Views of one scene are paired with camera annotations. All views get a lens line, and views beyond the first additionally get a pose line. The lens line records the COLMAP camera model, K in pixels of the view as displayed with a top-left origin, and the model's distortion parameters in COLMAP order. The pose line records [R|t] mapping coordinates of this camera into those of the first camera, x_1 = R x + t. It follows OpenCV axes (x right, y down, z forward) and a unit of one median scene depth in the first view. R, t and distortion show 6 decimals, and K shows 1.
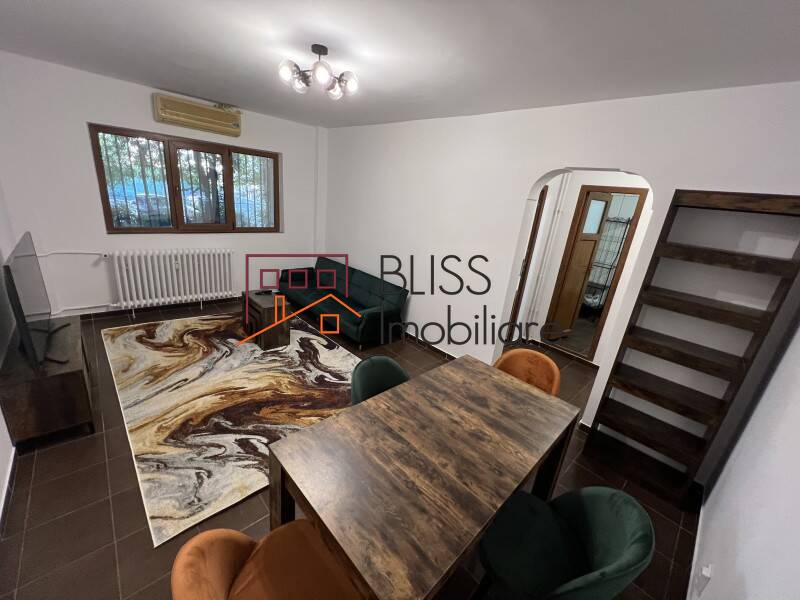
lens RADIAL K [[318.8, 0, 396.6], [0, 318.8, 300.5], [0, 0, 1]] dist [0.001297, 0.000035]
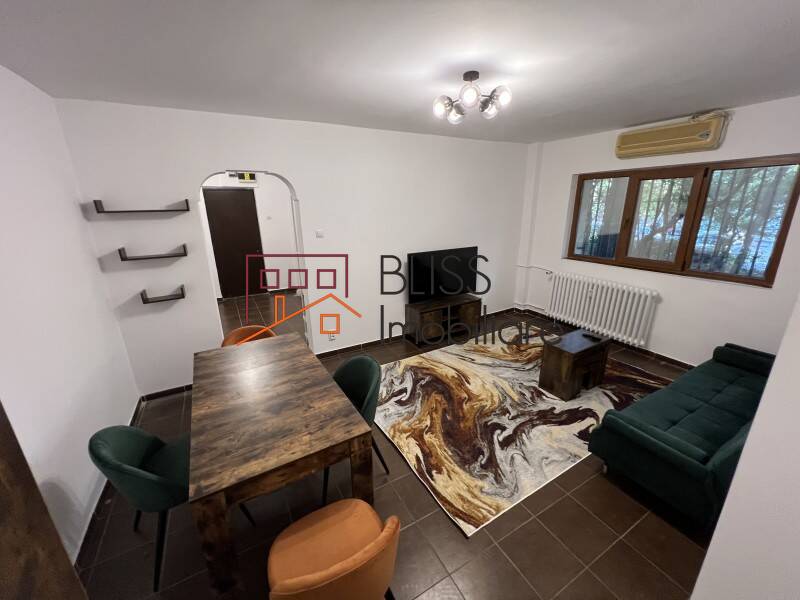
lens RADIAL K [[318.8, 0, 396.6], [0, 318.8, 300.5], [0, 0, 1]] dist [0.001297, 0.000035]
pose [[-0.234844, 0.188587, -0.953563, 0.675588], [-0.317182, 0.912435, 0.258569, -0.234116], [0.918827, 0.363177, -0.154463, 0.880002]]
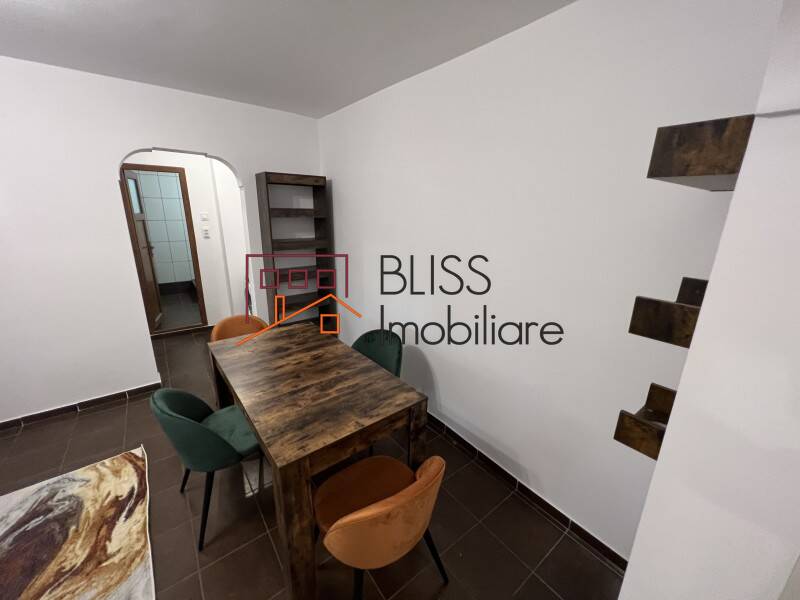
lens RADIAL K [[318.8, 0, 396.6], [0, 318.8, 300.5], [0, 0, 1]] dist [0.001297, 0.000035]
pose [[0.098732, -0.374551, 0.921935, -0.483547], [0.307681, 0.892555, 0.329664, -0.077925], [-0.946353, 0.251113, 0.203365, 0.179930]]
